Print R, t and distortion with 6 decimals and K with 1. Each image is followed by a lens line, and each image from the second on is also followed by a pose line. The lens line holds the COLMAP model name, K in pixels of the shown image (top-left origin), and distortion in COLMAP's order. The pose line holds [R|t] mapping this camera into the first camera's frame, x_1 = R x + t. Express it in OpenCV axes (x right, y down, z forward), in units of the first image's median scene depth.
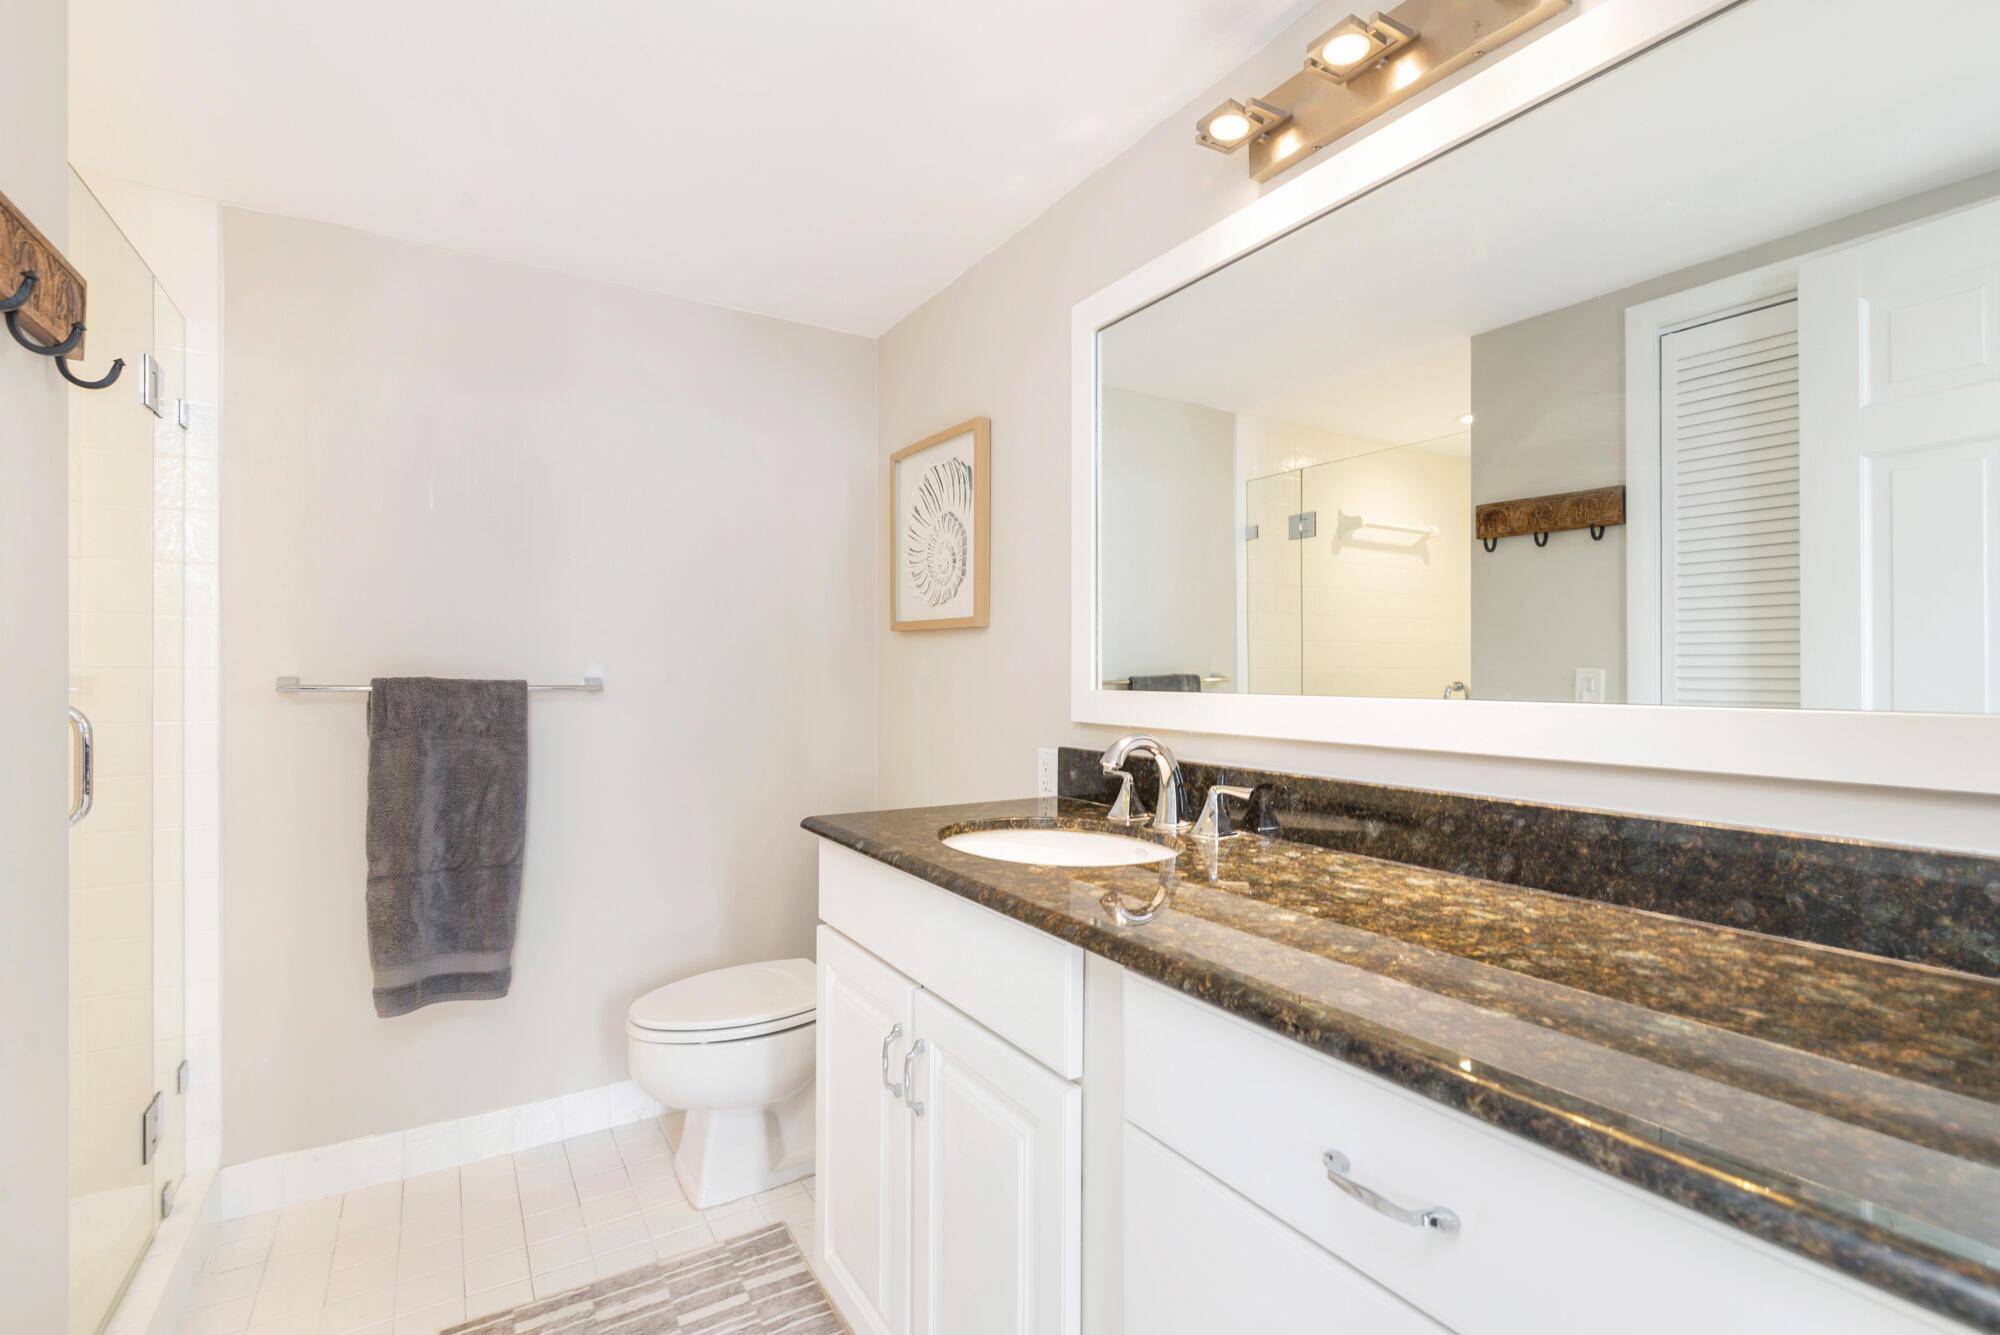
lens RADIAL K [[916.3, 0, 997.7], [0, 916.3, 664.8], [0, 0, 1]] dist [0.001881, -0.000459]
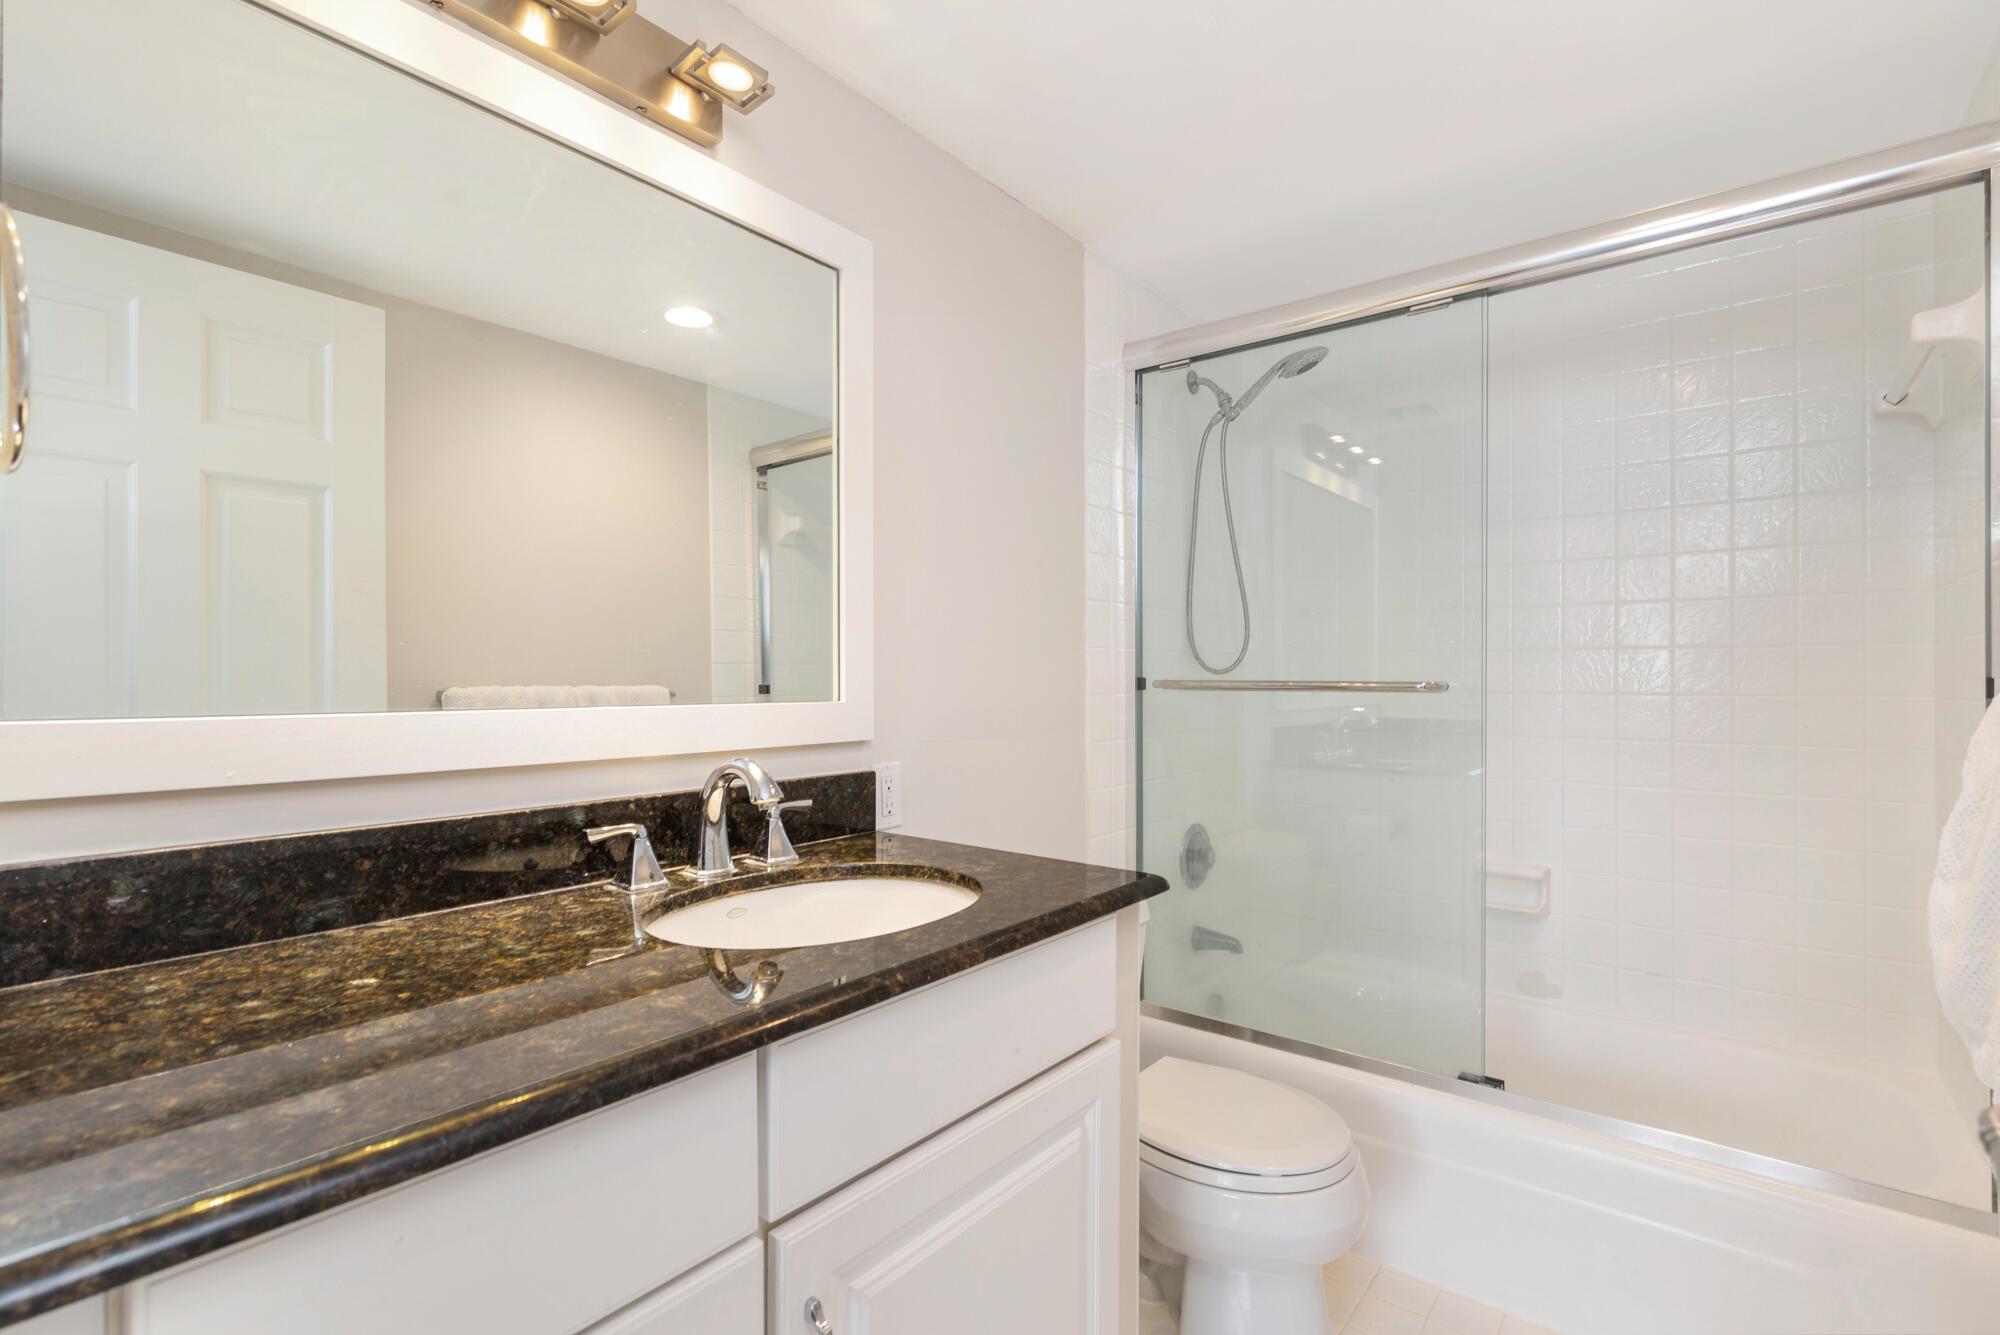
lens RADIAL K [[916.3, 0, 997.7], [0, 916.3, 664.8], [0, 0, 1]] dist [0.001881, -0.000459]
pose [[-0.344335, 0.012979, 0.938757, -0.642361], [-0.006641, 0.999846, -0.016260, 0.004431], [-0.938823, -0.011833, -0.344196, 1.013110]]
